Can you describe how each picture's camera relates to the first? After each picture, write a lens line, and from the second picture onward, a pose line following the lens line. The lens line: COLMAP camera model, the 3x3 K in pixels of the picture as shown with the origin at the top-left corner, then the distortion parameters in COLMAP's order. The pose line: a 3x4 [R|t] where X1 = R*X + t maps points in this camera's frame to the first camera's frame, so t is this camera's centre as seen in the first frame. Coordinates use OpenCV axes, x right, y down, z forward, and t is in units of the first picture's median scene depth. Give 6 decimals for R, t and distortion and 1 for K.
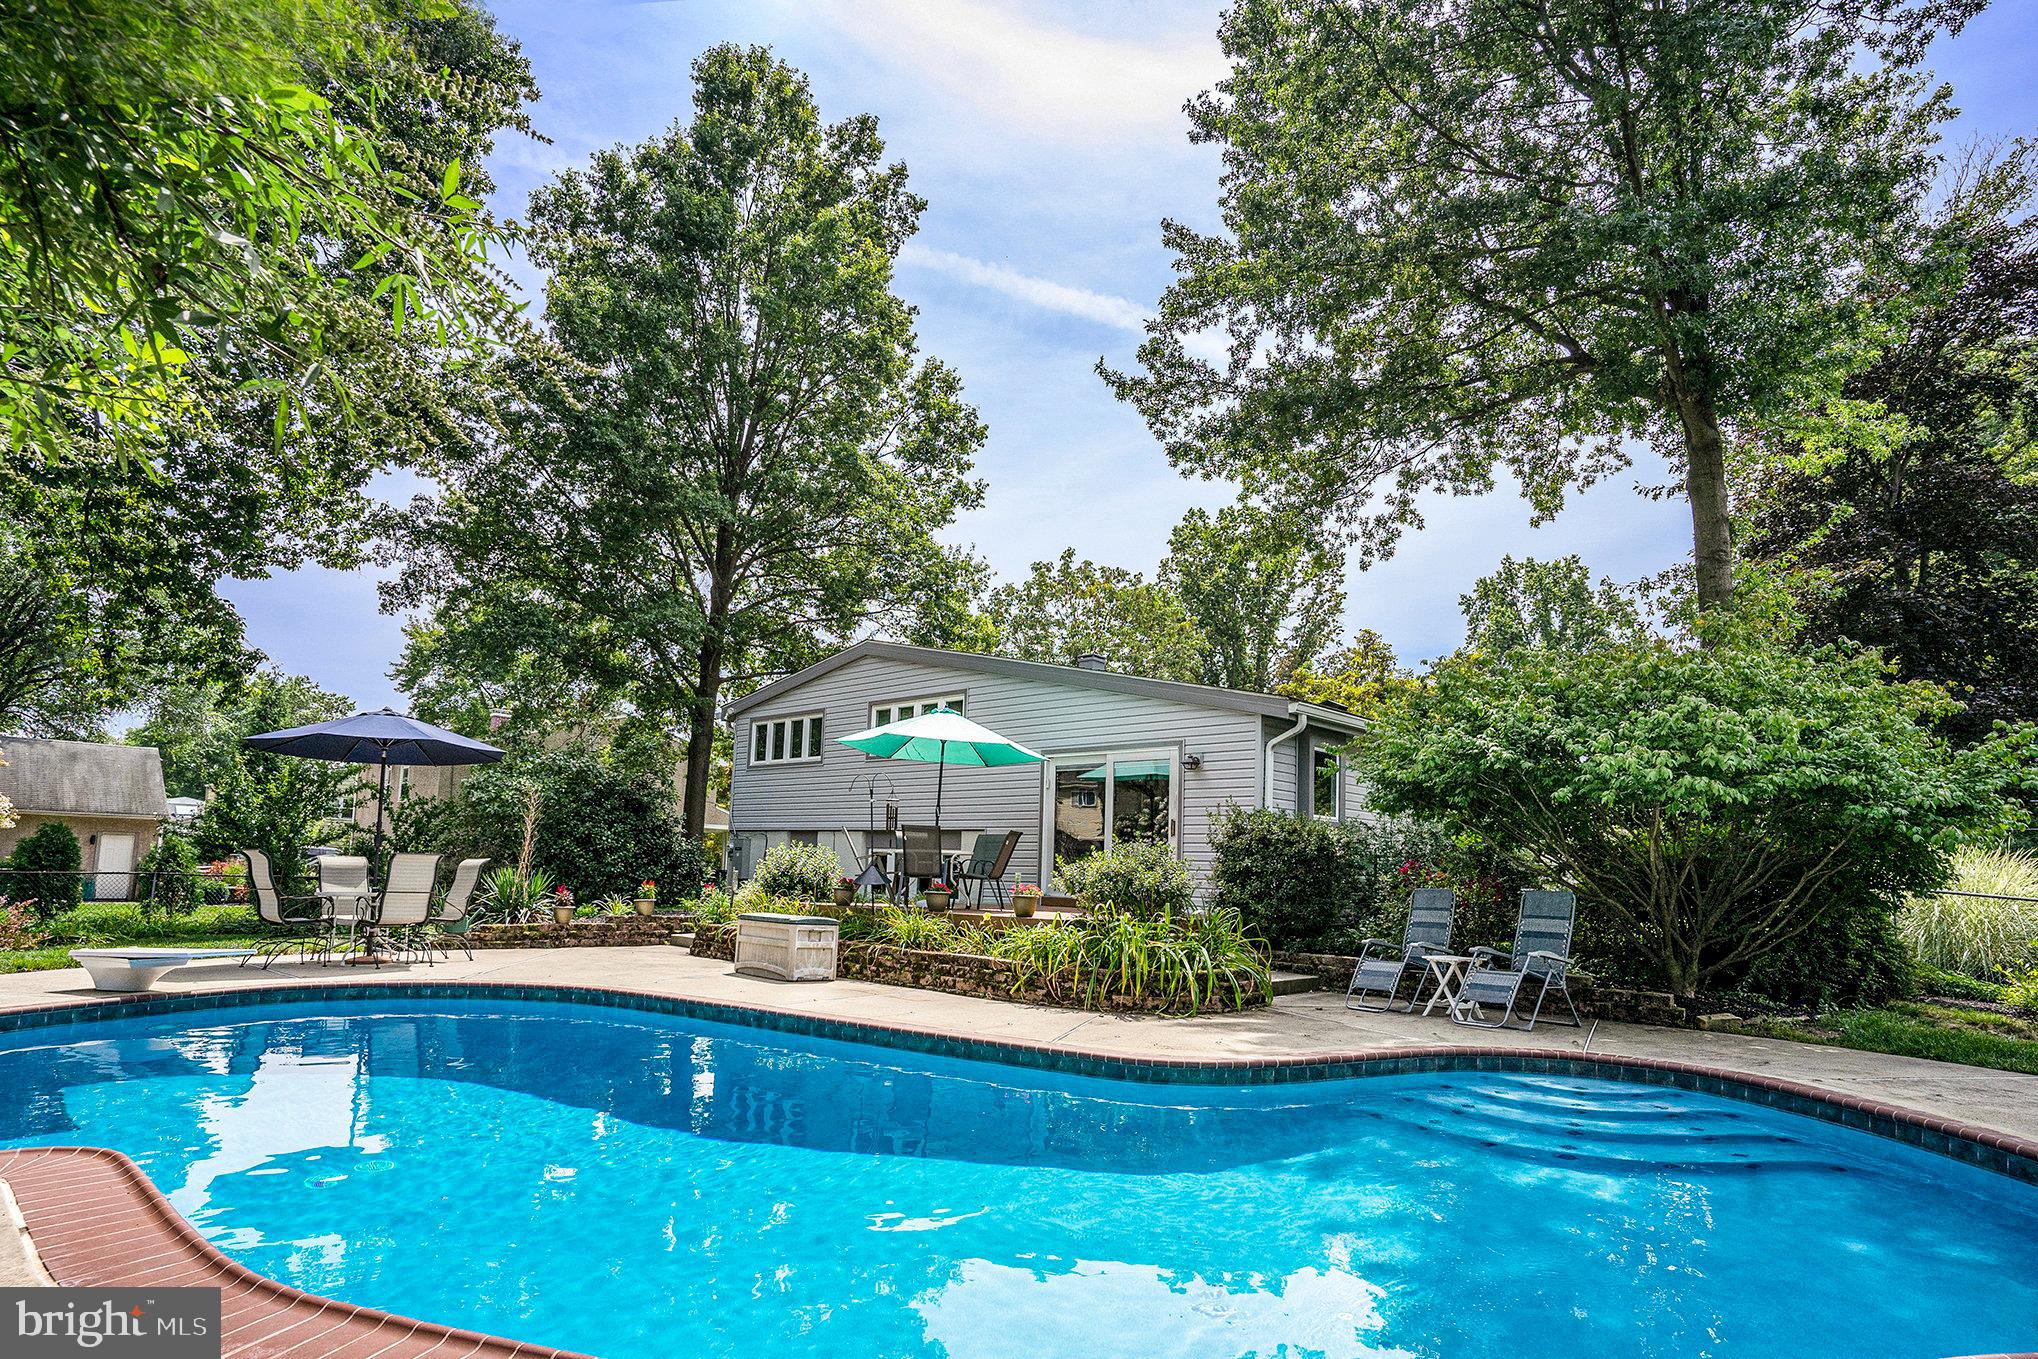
lens RADIAL K [[991.9, 0, 1008.1], [0, 991.9, 699.2], [0, 0, 1]] dist [-0.056334, 0.022421]
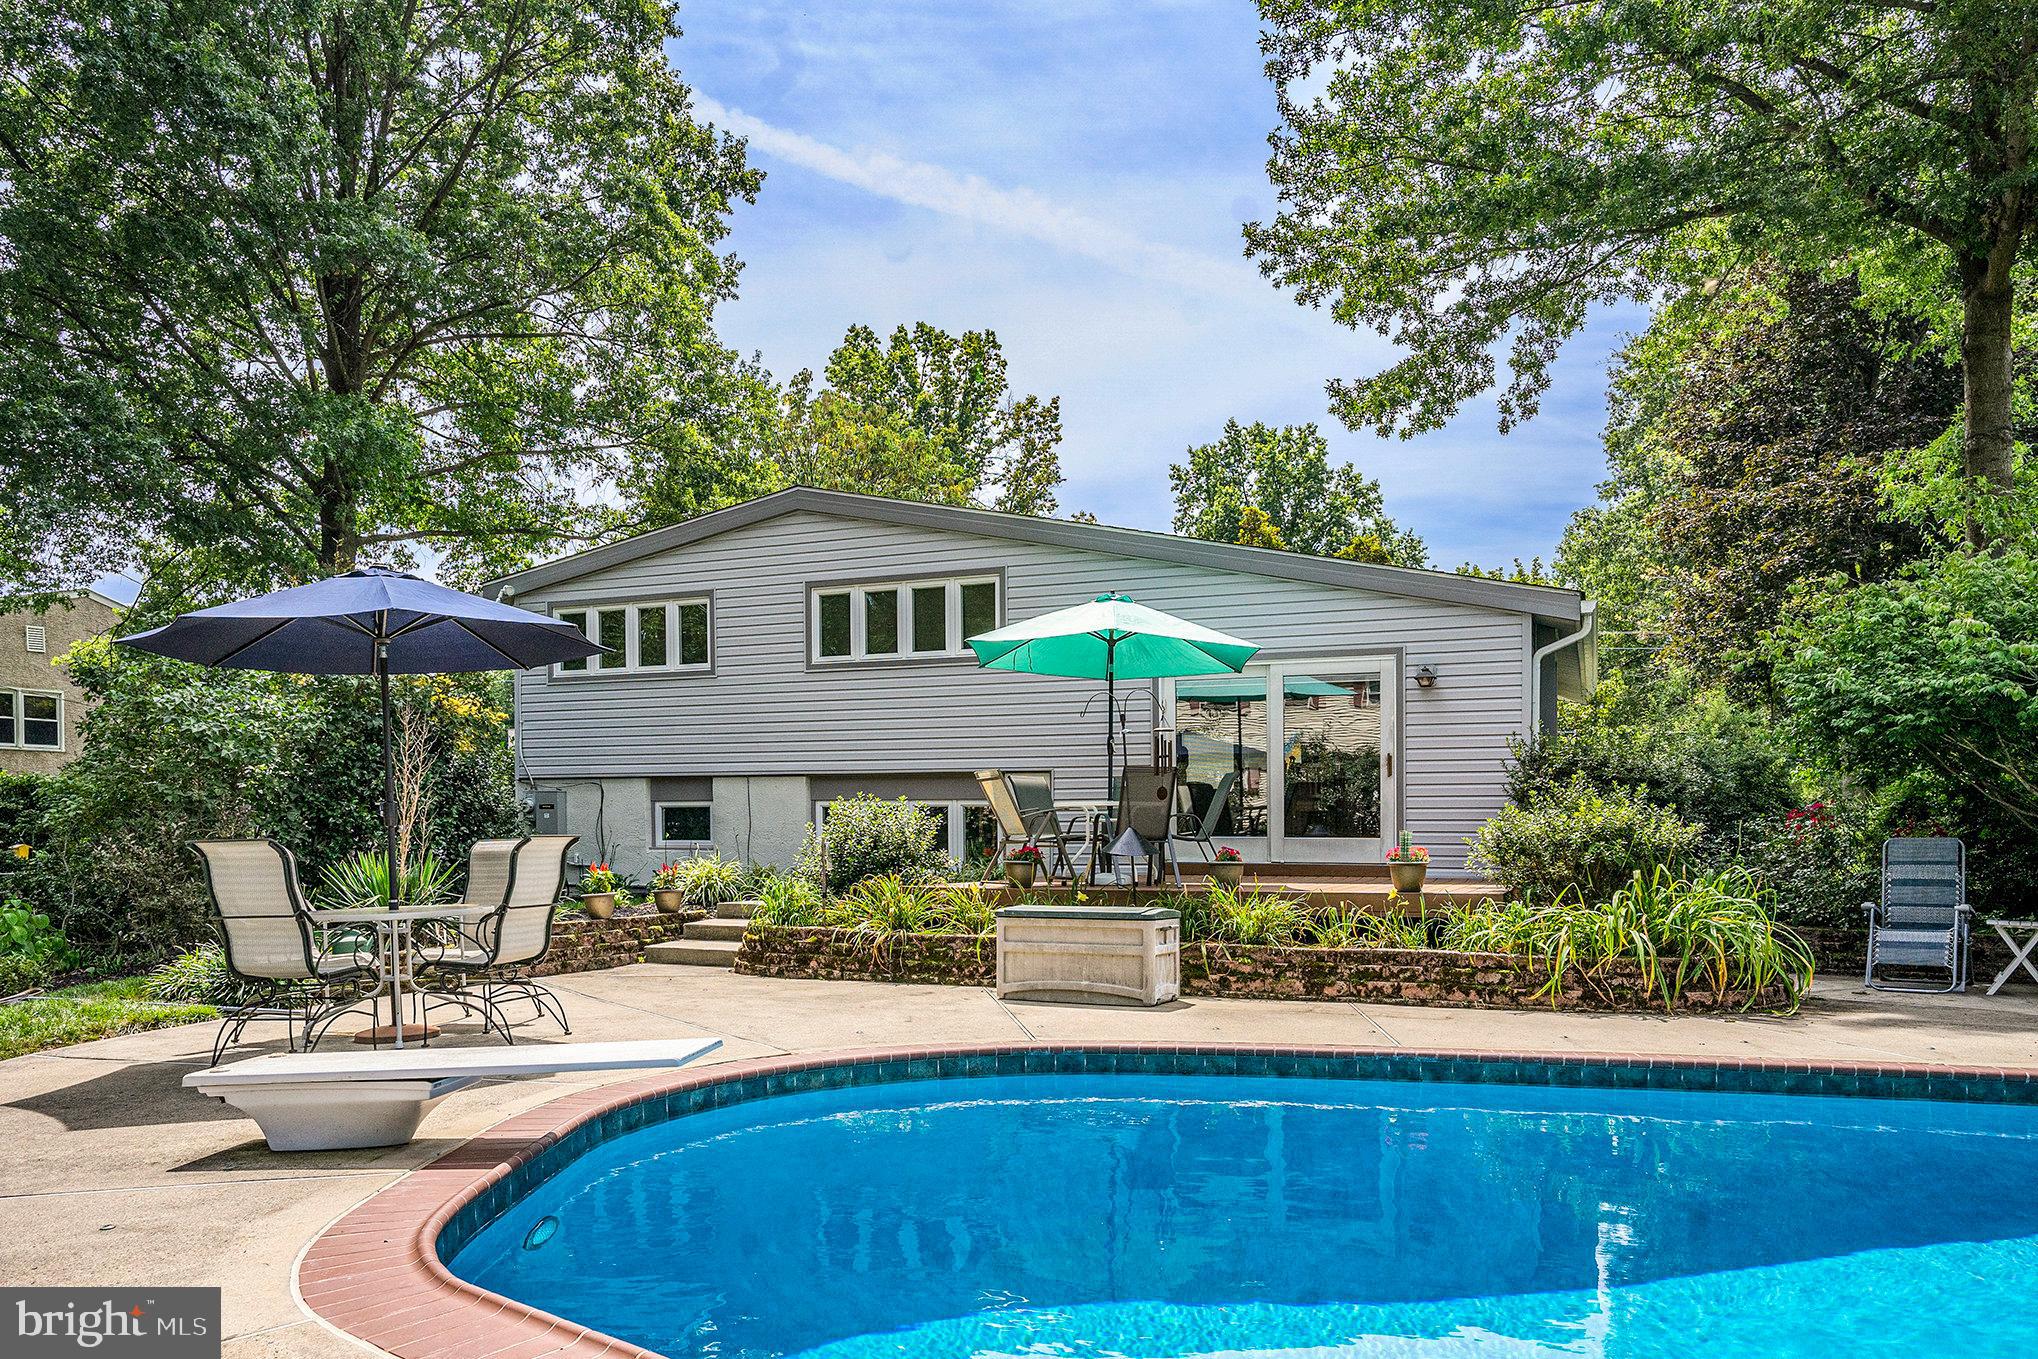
lens RADIAL K [[1349.6, 0, 971.0], [0, 1349.6, 731.6], [0, 0, 1]] dist [-0.023770, 0.022117]
pose [[0.947497, -0.005243, 0.319723, -0.366197], [-0.028194, 0.994602, 0.099860, 0.010279], [-0.318520, -0.103631, 0.942234, 0.121941]]
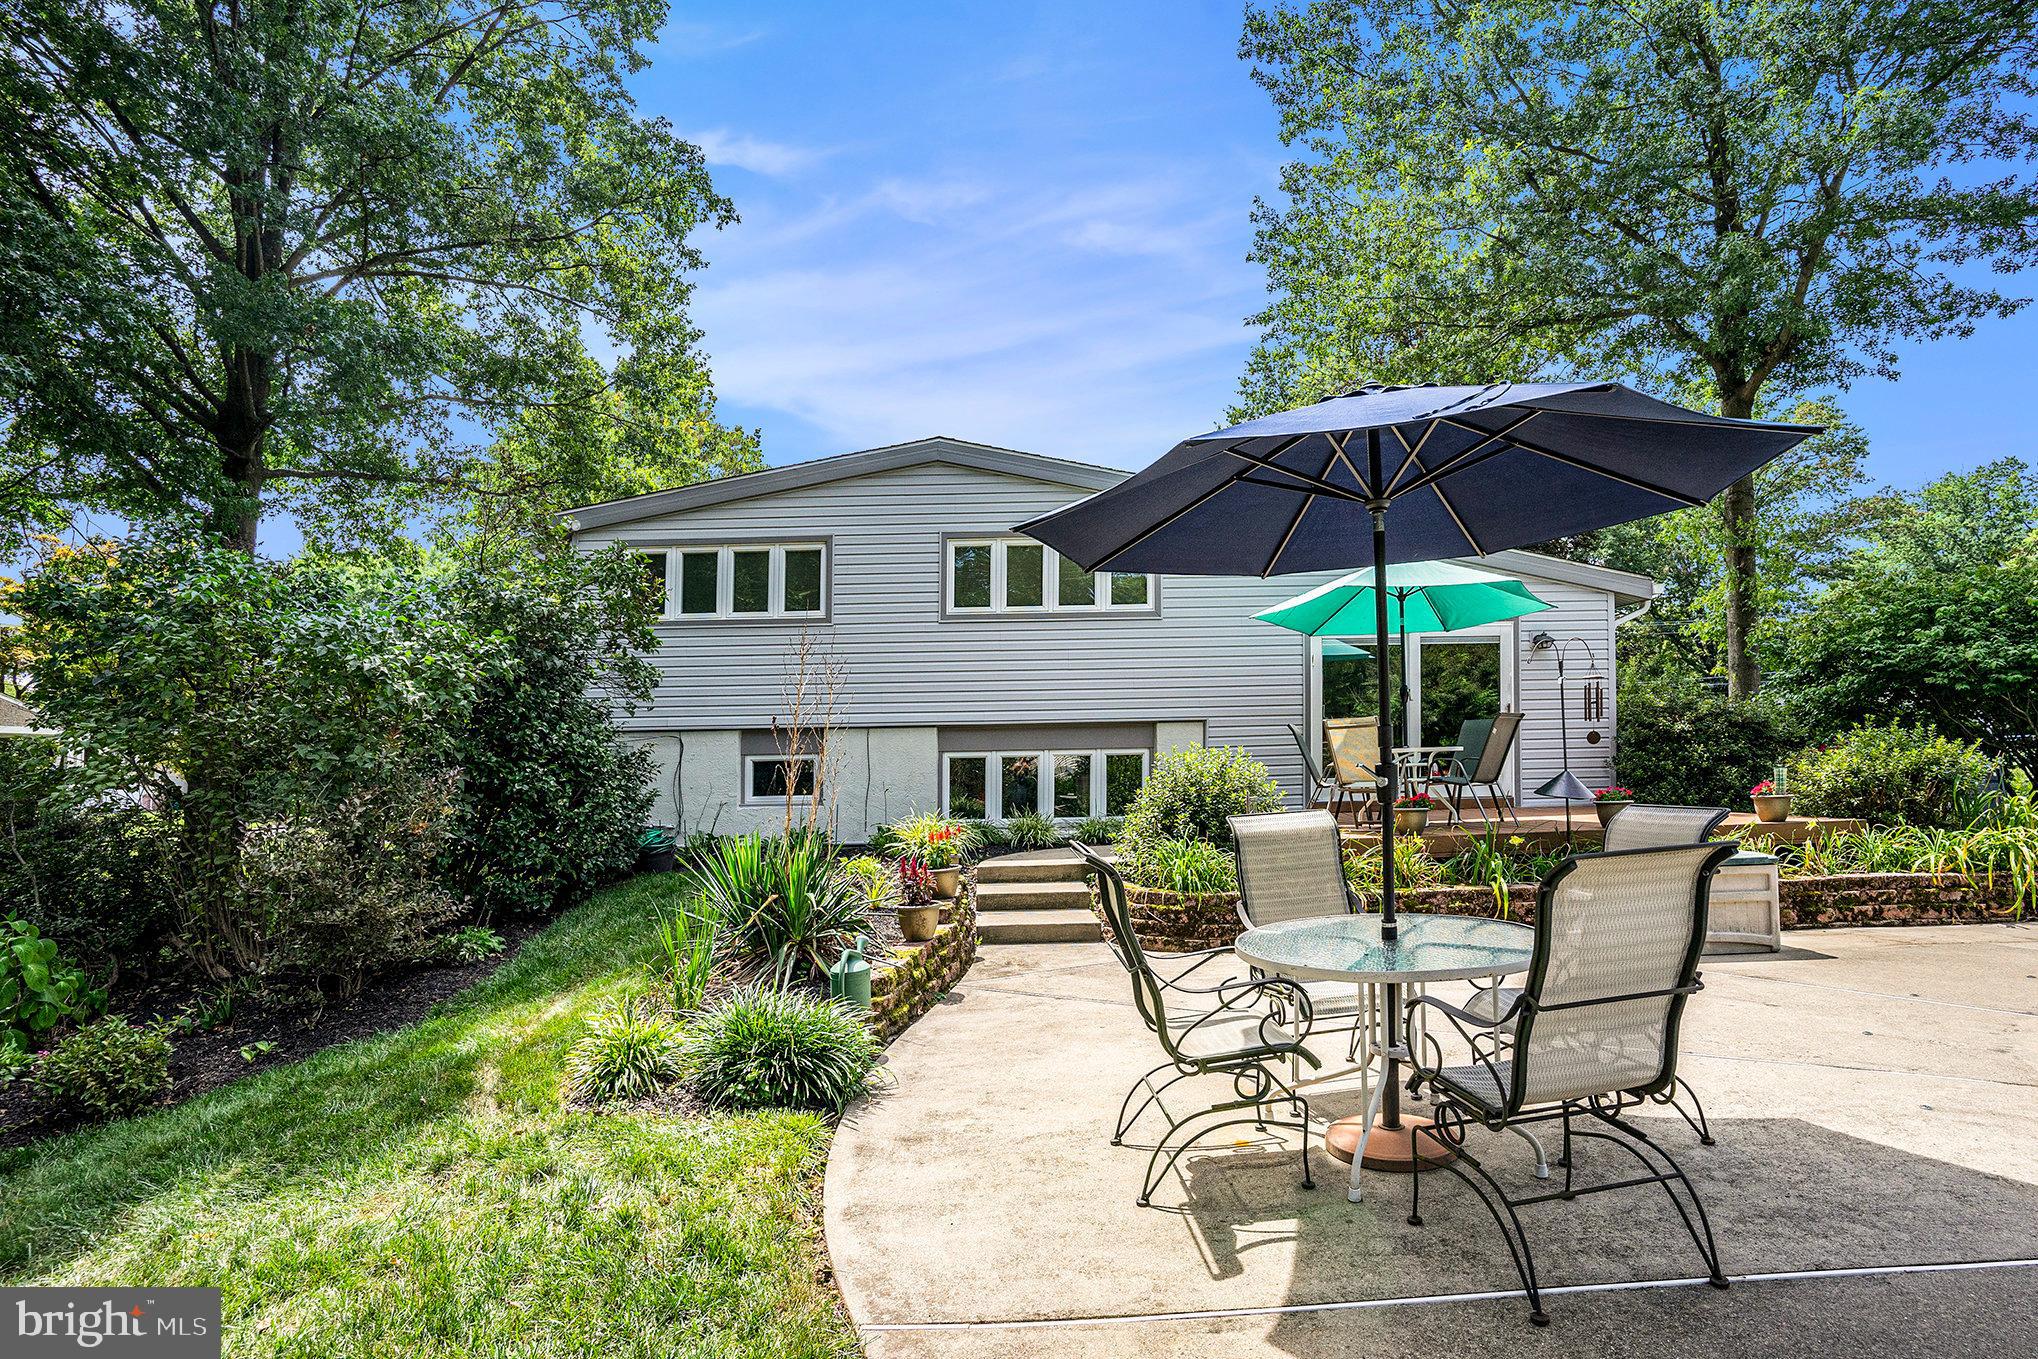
lens RADIAL K [[991.9, 0, 1032.5], [0, 991.9, 670.5], [0, 0, 1]] dist [-0.056334, 0.022421]
pose [[0.739968, 0.016205, 0.672447, -0.601785], [-0.071665, 0.995919, 0.054861, 0.059627], [-0.668814, -0.088787, 0.738109, 0.516316]]
